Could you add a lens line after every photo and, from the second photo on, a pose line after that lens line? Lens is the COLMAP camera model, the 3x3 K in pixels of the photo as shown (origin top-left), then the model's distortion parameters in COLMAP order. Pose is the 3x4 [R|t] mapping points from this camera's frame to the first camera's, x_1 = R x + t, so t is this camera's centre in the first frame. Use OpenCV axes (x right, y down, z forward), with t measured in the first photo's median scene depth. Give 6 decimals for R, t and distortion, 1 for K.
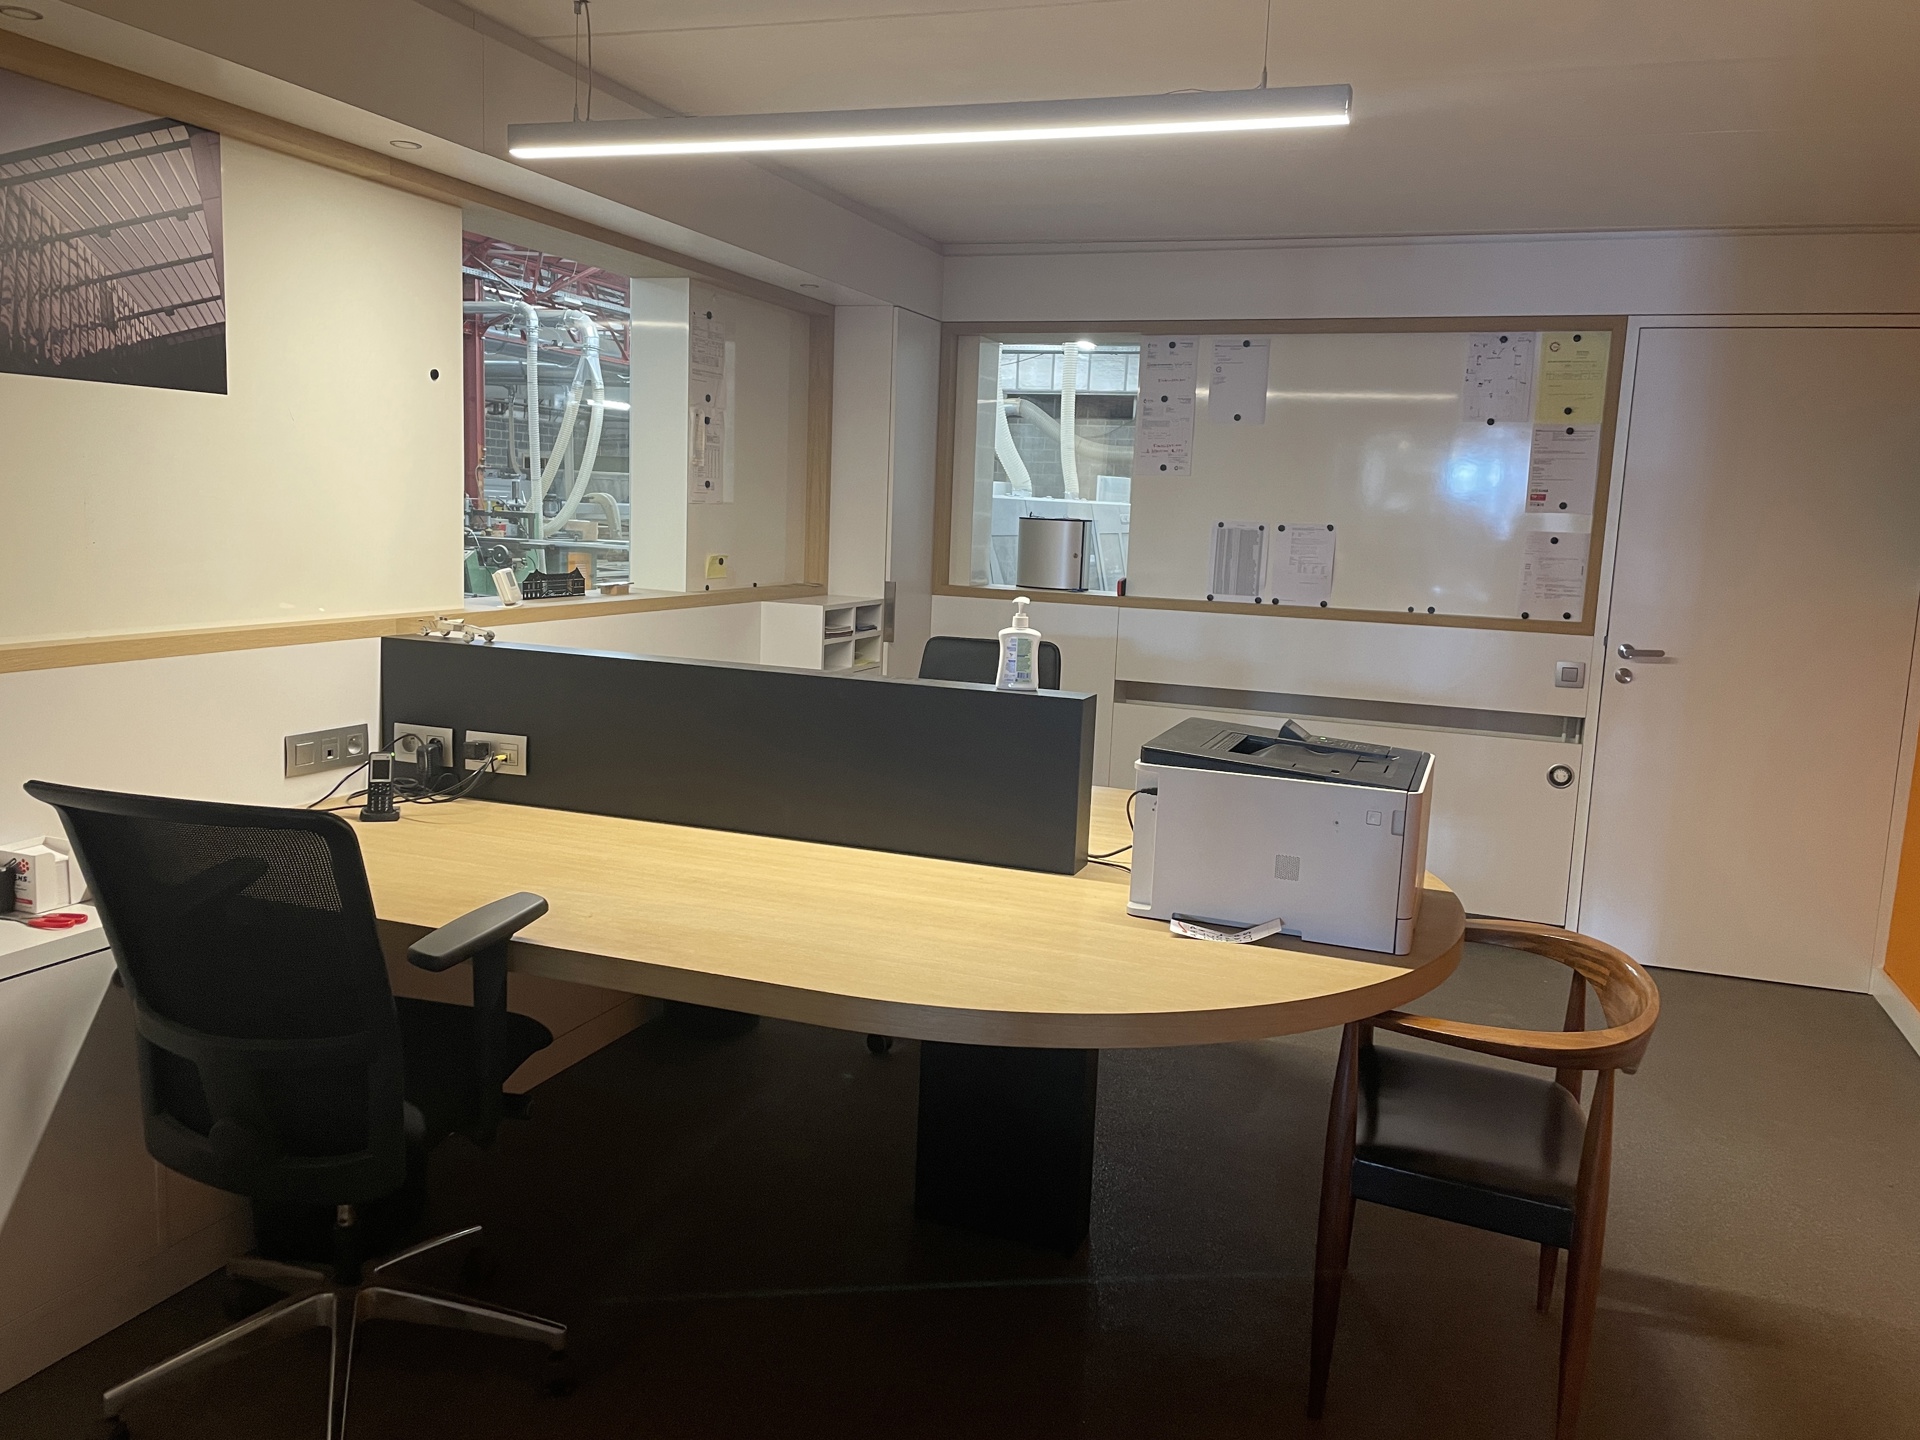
lens RADIAL K [[1452.8, 0, 954.8], [0, 1452.8, 722.0], [0, 0, 1]] dist [-0.001088, -0.000912]
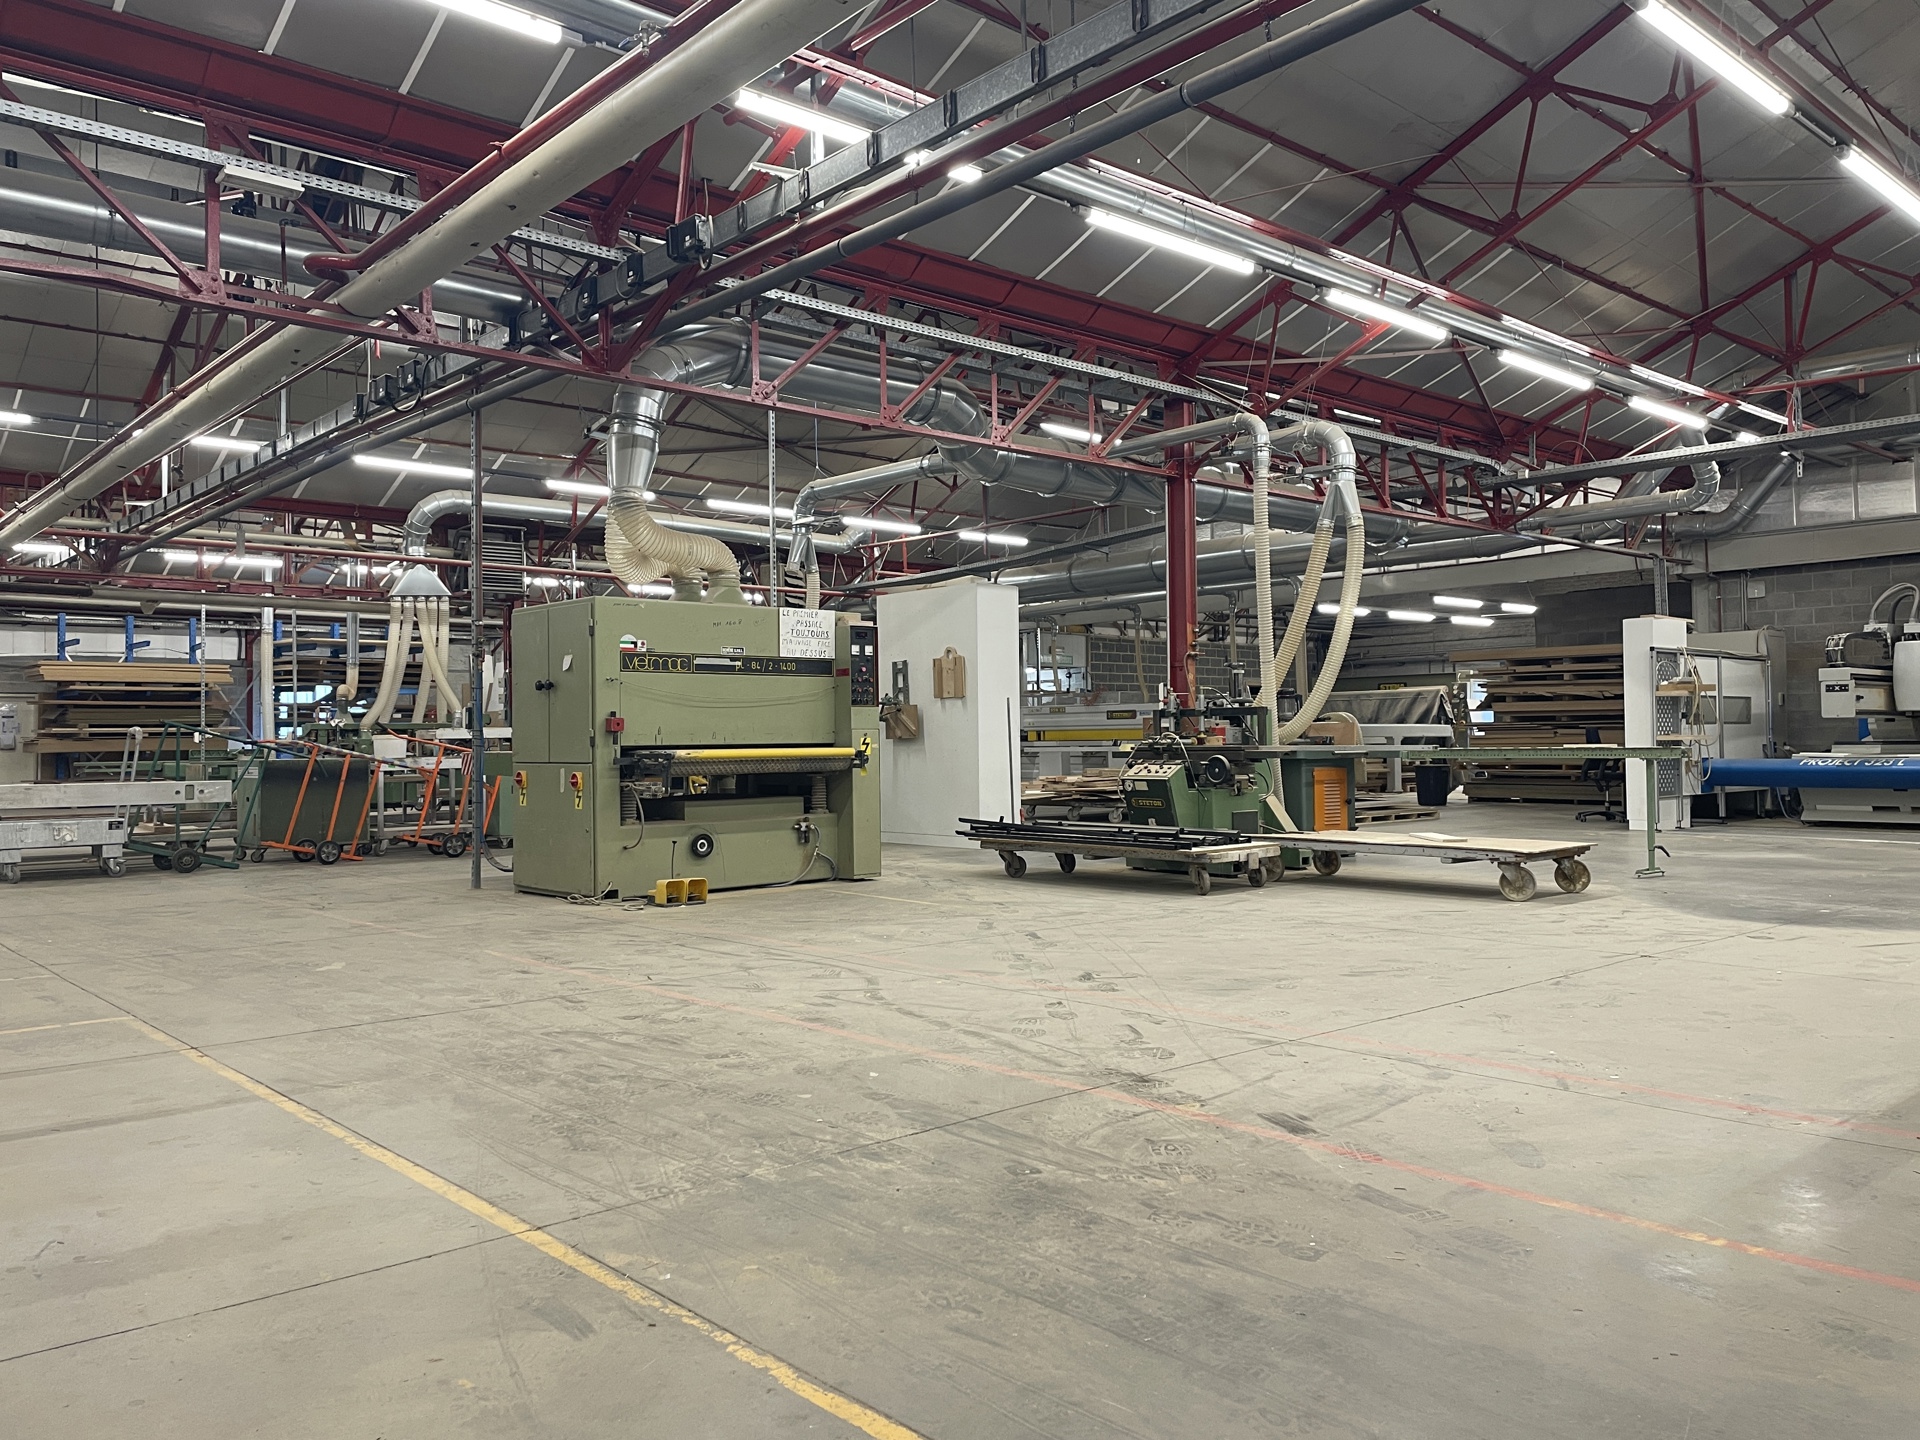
lens RADIAL K [[1452.8, 0, 955.1], [0, 1452.8, 724.1], [0, 0, 1]] dist [-0.001088, -0.000912]
pose [[0.884768, -0.054009, -0.462892, -0.099644], [-0.023490, 0.986831, -0.160038, -0.023099], [0.465440, 0.152470, 0.871848, 0.326969]]
